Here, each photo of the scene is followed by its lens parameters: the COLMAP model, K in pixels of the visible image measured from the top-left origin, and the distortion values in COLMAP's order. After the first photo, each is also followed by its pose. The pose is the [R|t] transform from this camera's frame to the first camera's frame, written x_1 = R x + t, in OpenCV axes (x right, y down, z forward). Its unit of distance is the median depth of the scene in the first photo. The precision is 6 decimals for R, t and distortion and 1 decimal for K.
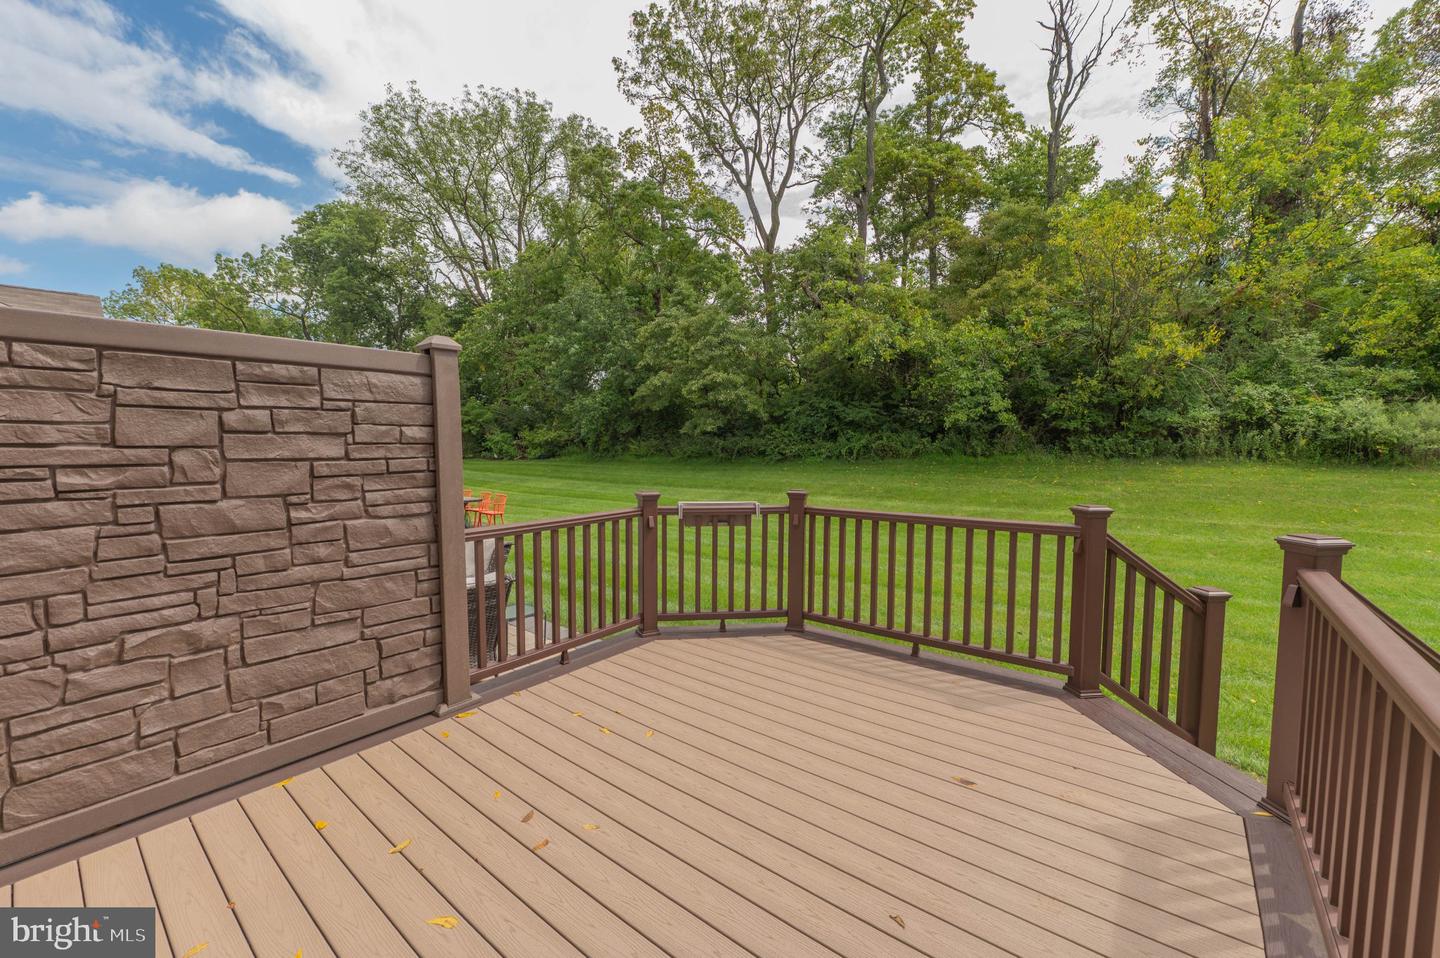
lens RADIAL K [[576.8, 0, 720.0], [0, 576.8, 479.0], [0, 0, 1]] dist [-0.008040, 0.000095]
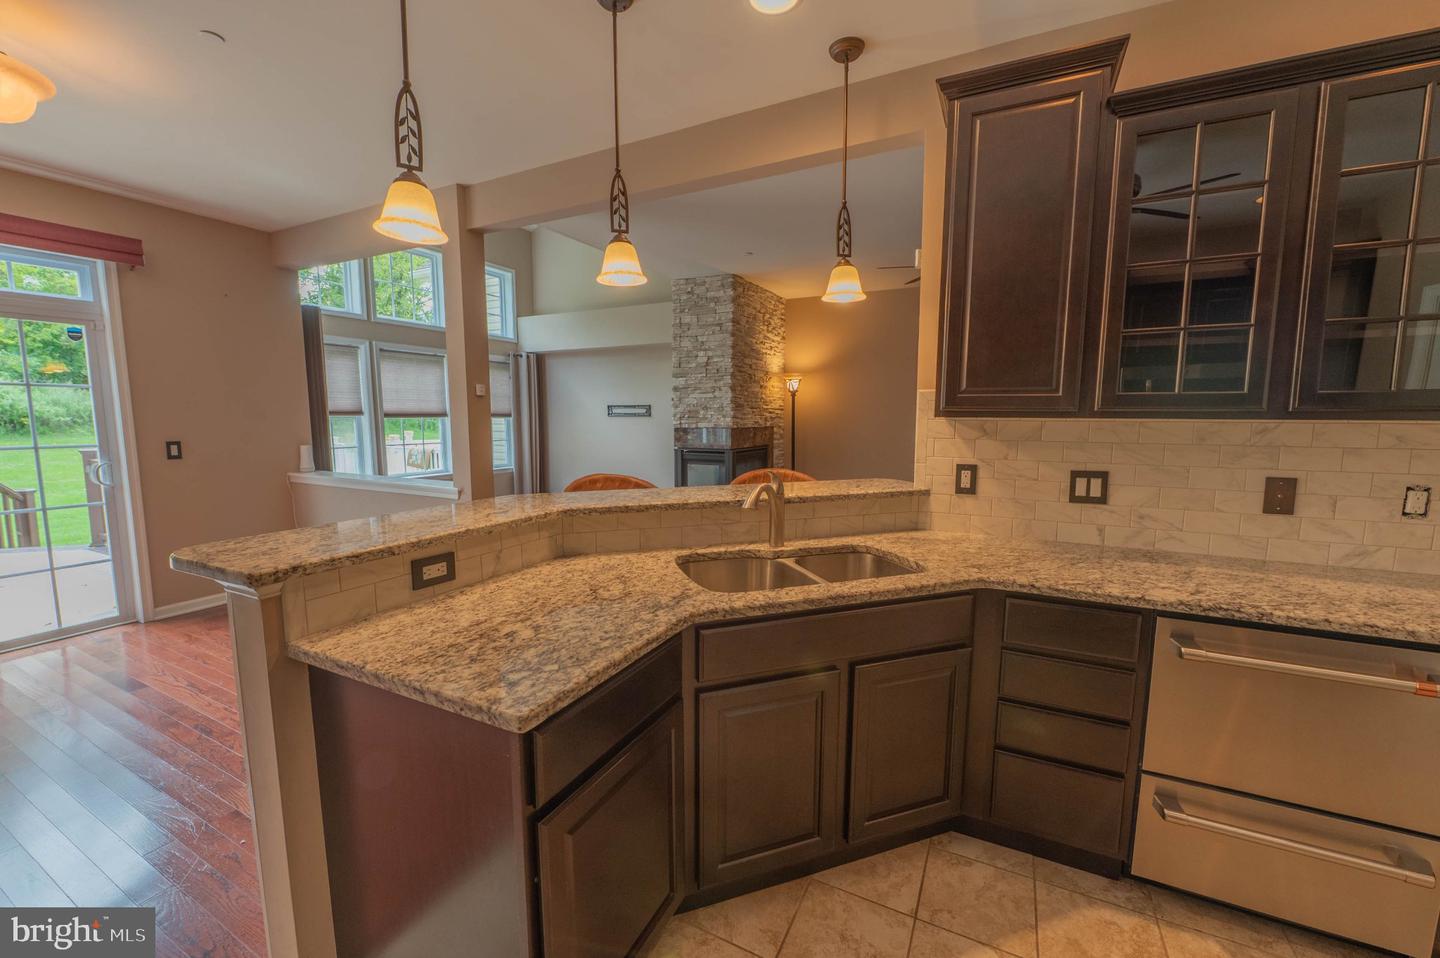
lens RADIAL K [[569.4, 0, 721.5], [0, 569.4, 480.9], [0, 0, 1]] dist [-0.011092, 0.000282]
pose [[-0.206437, -0.107262, 0.972563, -0.430147], [0.057198, 0.990951, 0.121430, 0.018405], [-0.976787, 0.080696, -0.198434, -0.276574]]
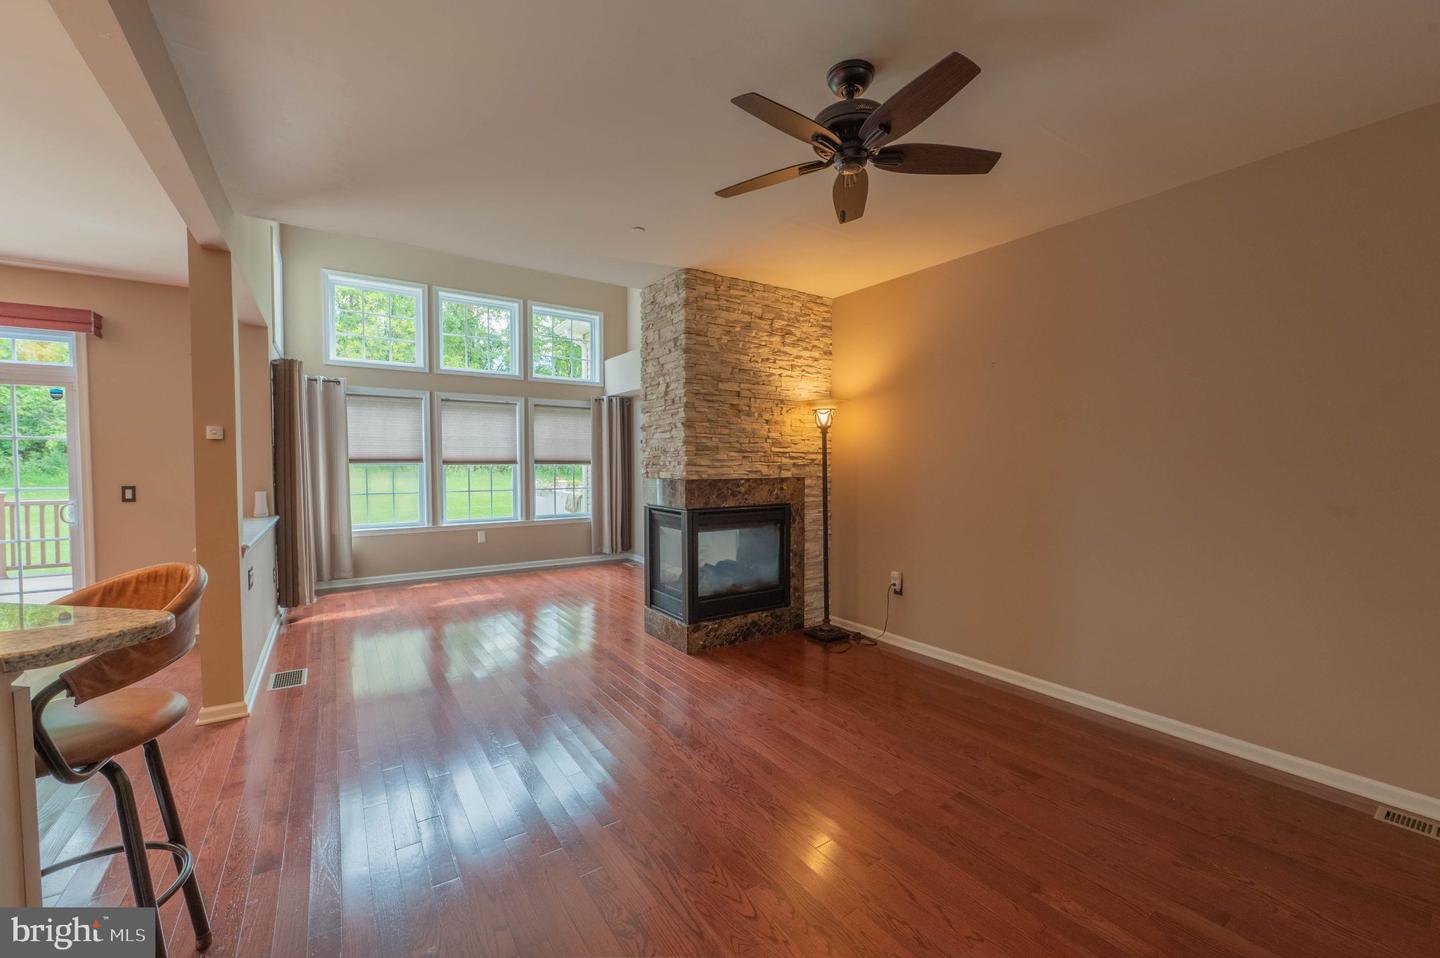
lens RADIAL K [[567.5, 0, 720.3], [0, 567.5, 483.8], [0, 0, 1]] dist [-0.007744, 0.000209]
pose [[0.289503, -0.031921, 0.956645, -0.279447], [0.055876, 0.998303, 0.016402, 0.031279], [-0.955545, 0.048705, 0.290795, -0.506124]]
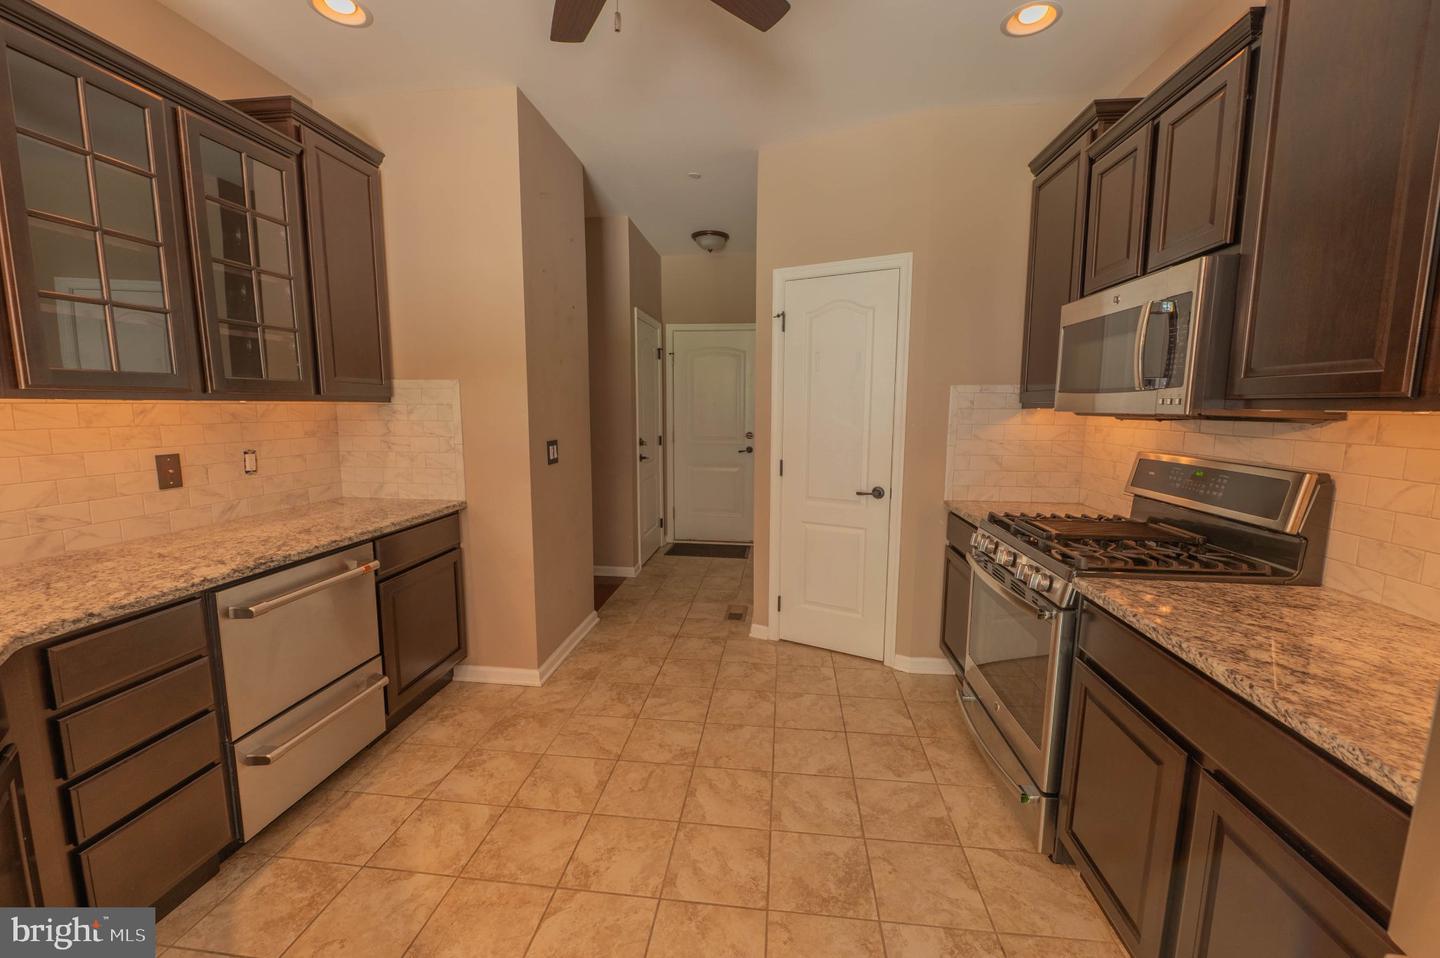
lens RADIAL K [[569.4, 0, 721.5], [0, 569.4, 480.9], [0, 0, 1]] dist [-0.011092, 0.000282]
pose [[-0.843594, 0.070605, -0.532320, -0.358882], [-0.033740, 0.982390, 0.183771, 0.016405], [0.535921, 0.172988, -0.826356, -0.227914]]
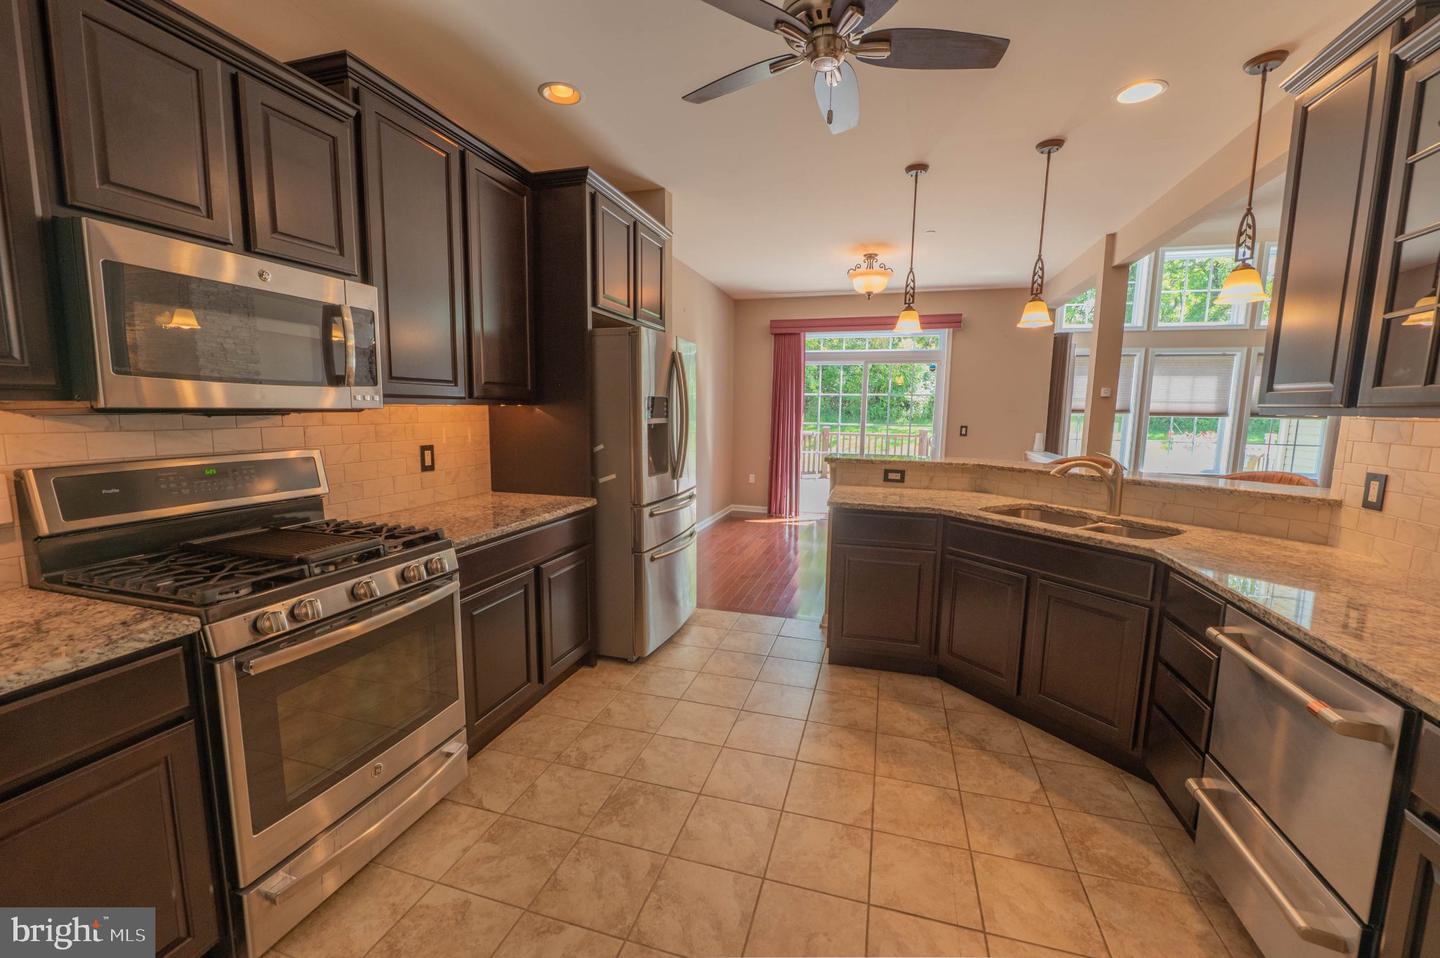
lens RADIAL K [[576.8, 0, 720.0], [0, 576.8, 479.0], [0, 0, 1]] dist [-0.008040, 0.000095]
pose [[0.924781, -0.028245, 0.379449, -0.492012], [0.003260, 0.997793, 0.066328, 0.031456], [-0.380485, -0.060102, 0.922832, -0.478032]]
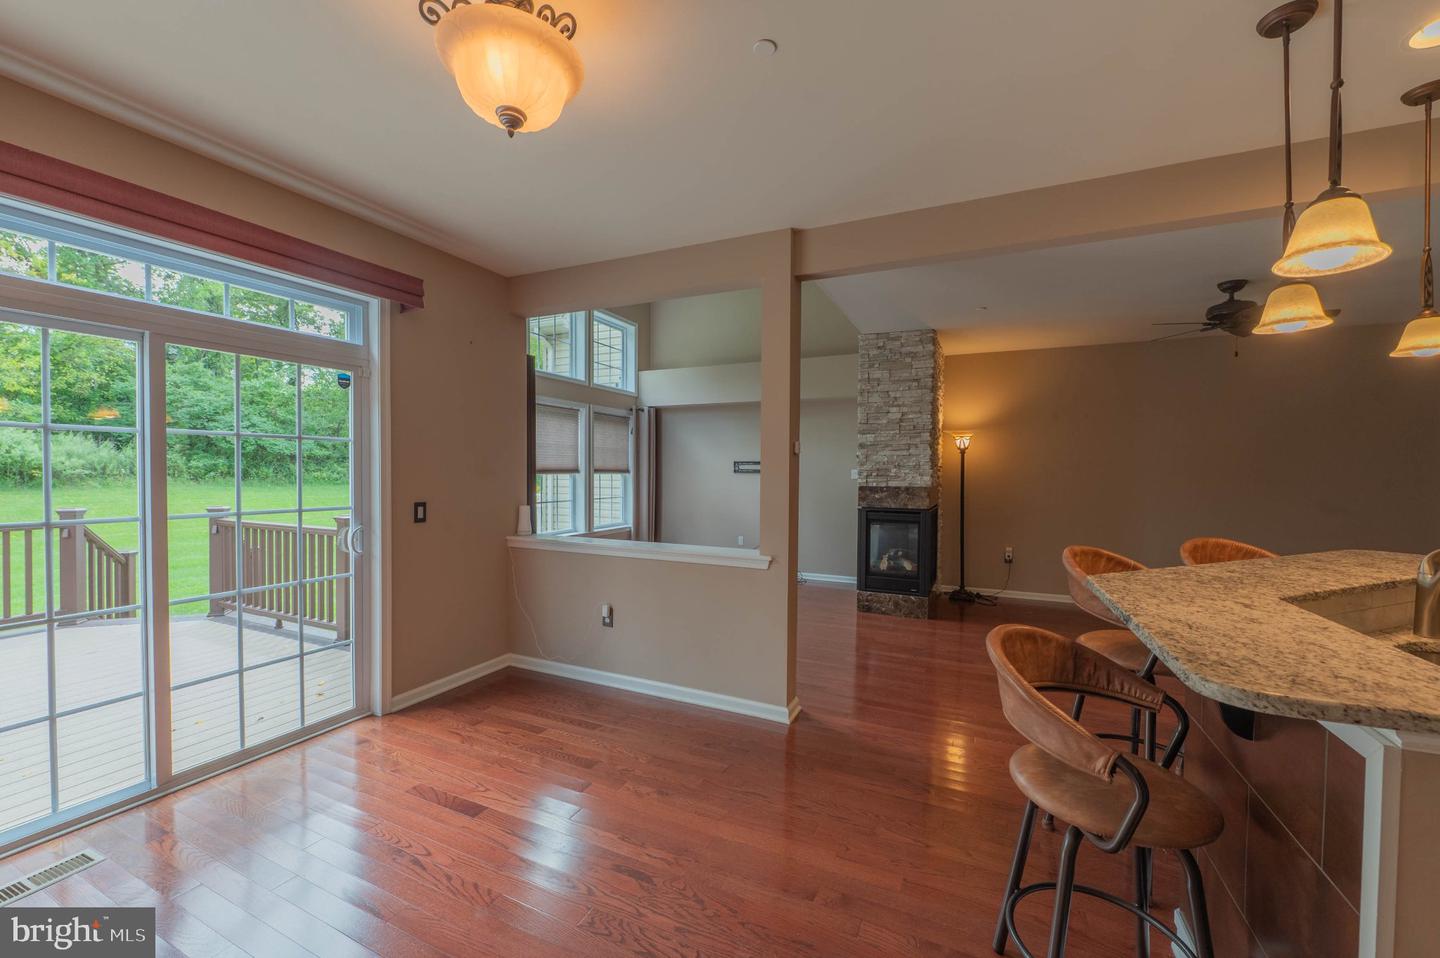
lens RADIAL K [[567.5, 0, 720.3], [0, 567.5, 483.8], [0, 0, 1]] dist [-0.007744, 0.000209]
pose [[-0.237214, -0.020477, 0.971242, -0.360334], [0.052917, 0.998021, 0.033966, 0.005916], [-0.970015, 0.059452, -0.235661, -0.111818]]
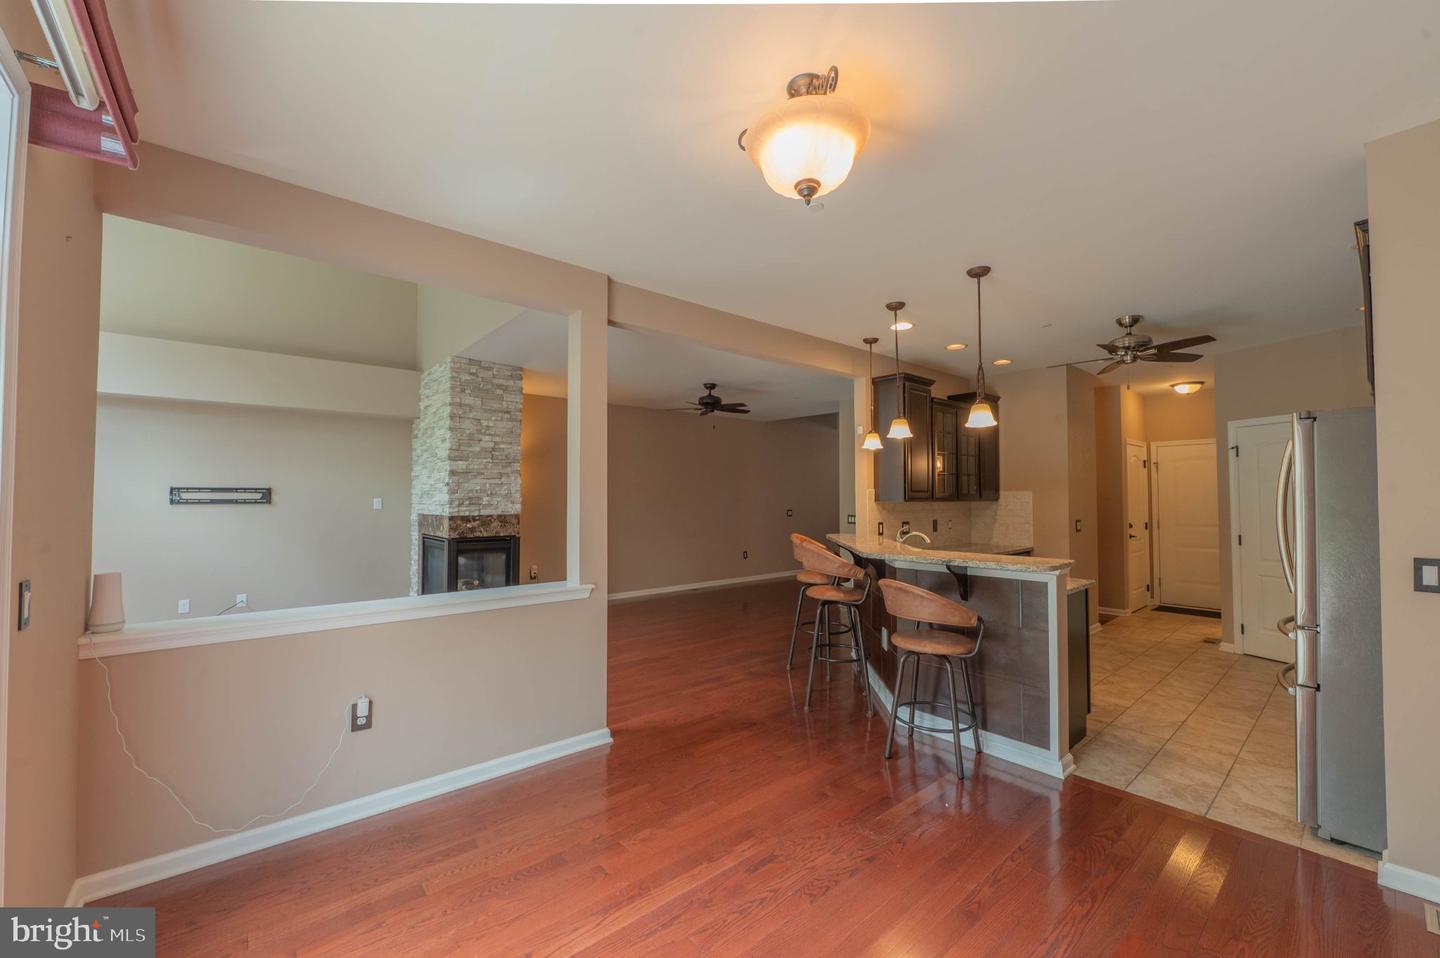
lens RADIAL K [[567.5, 0, 720.3], [0, 567.5, 483.8], [0, 0, 1]] dist [-0.007744, 0.000209]
pose [[-0.982793, 0.012285, 0.184299, -0.214513], [0.018421, 0.999330, 0.031623, -0.005279], [-0.183787, 0.034473, -0.982361, 0.063089]]
